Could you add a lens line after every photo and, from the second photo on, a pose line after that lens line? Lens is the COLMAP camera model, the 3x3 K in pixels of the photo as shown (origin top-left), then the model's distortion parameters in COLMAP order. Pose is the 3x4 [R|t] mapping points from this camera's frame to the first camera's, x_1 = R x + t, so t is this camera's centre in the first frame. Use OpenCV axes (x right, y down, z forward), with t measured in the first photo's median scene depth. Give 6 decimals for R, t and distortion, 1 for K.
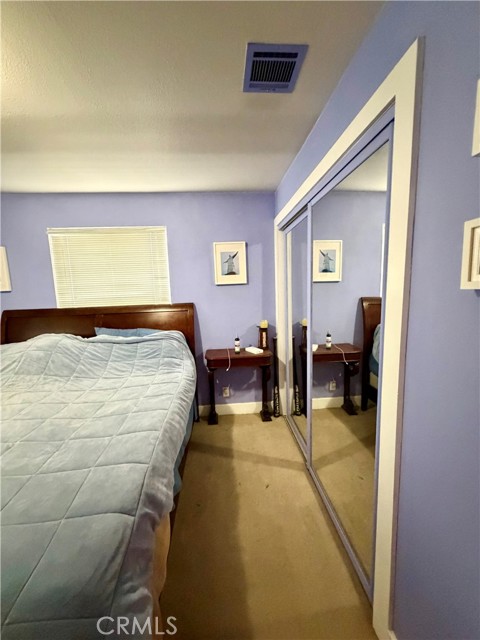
lens RADIAL K [[255.1, 0, 239.6], [0, 255.1, 318.1], [0, 0, 1]] dist [0.001209, 0.000148]
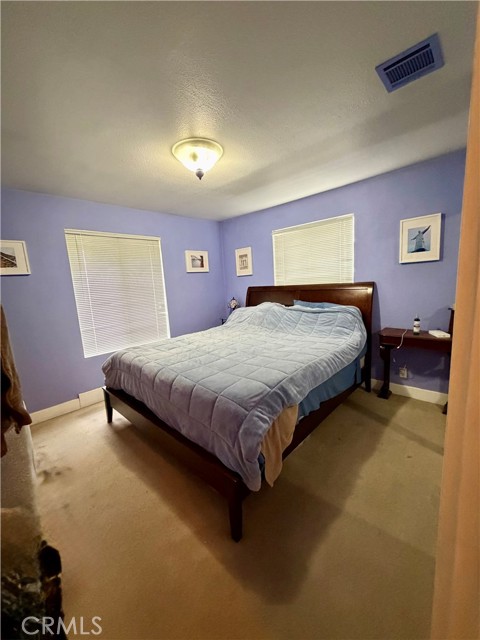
lens RADIAL K [[255.1, 0, 239.6], [0, 255.1, 318.1], [0, 0, 1]] dist [0.001209, 0.000148]
pose [[0.673646, 0.100467, -0.732194, 0.258621], [-0.055200, 0.994790, 0.085713, 0.033787], [0.736990, -0.017323, 0.675682, -0.150460]]
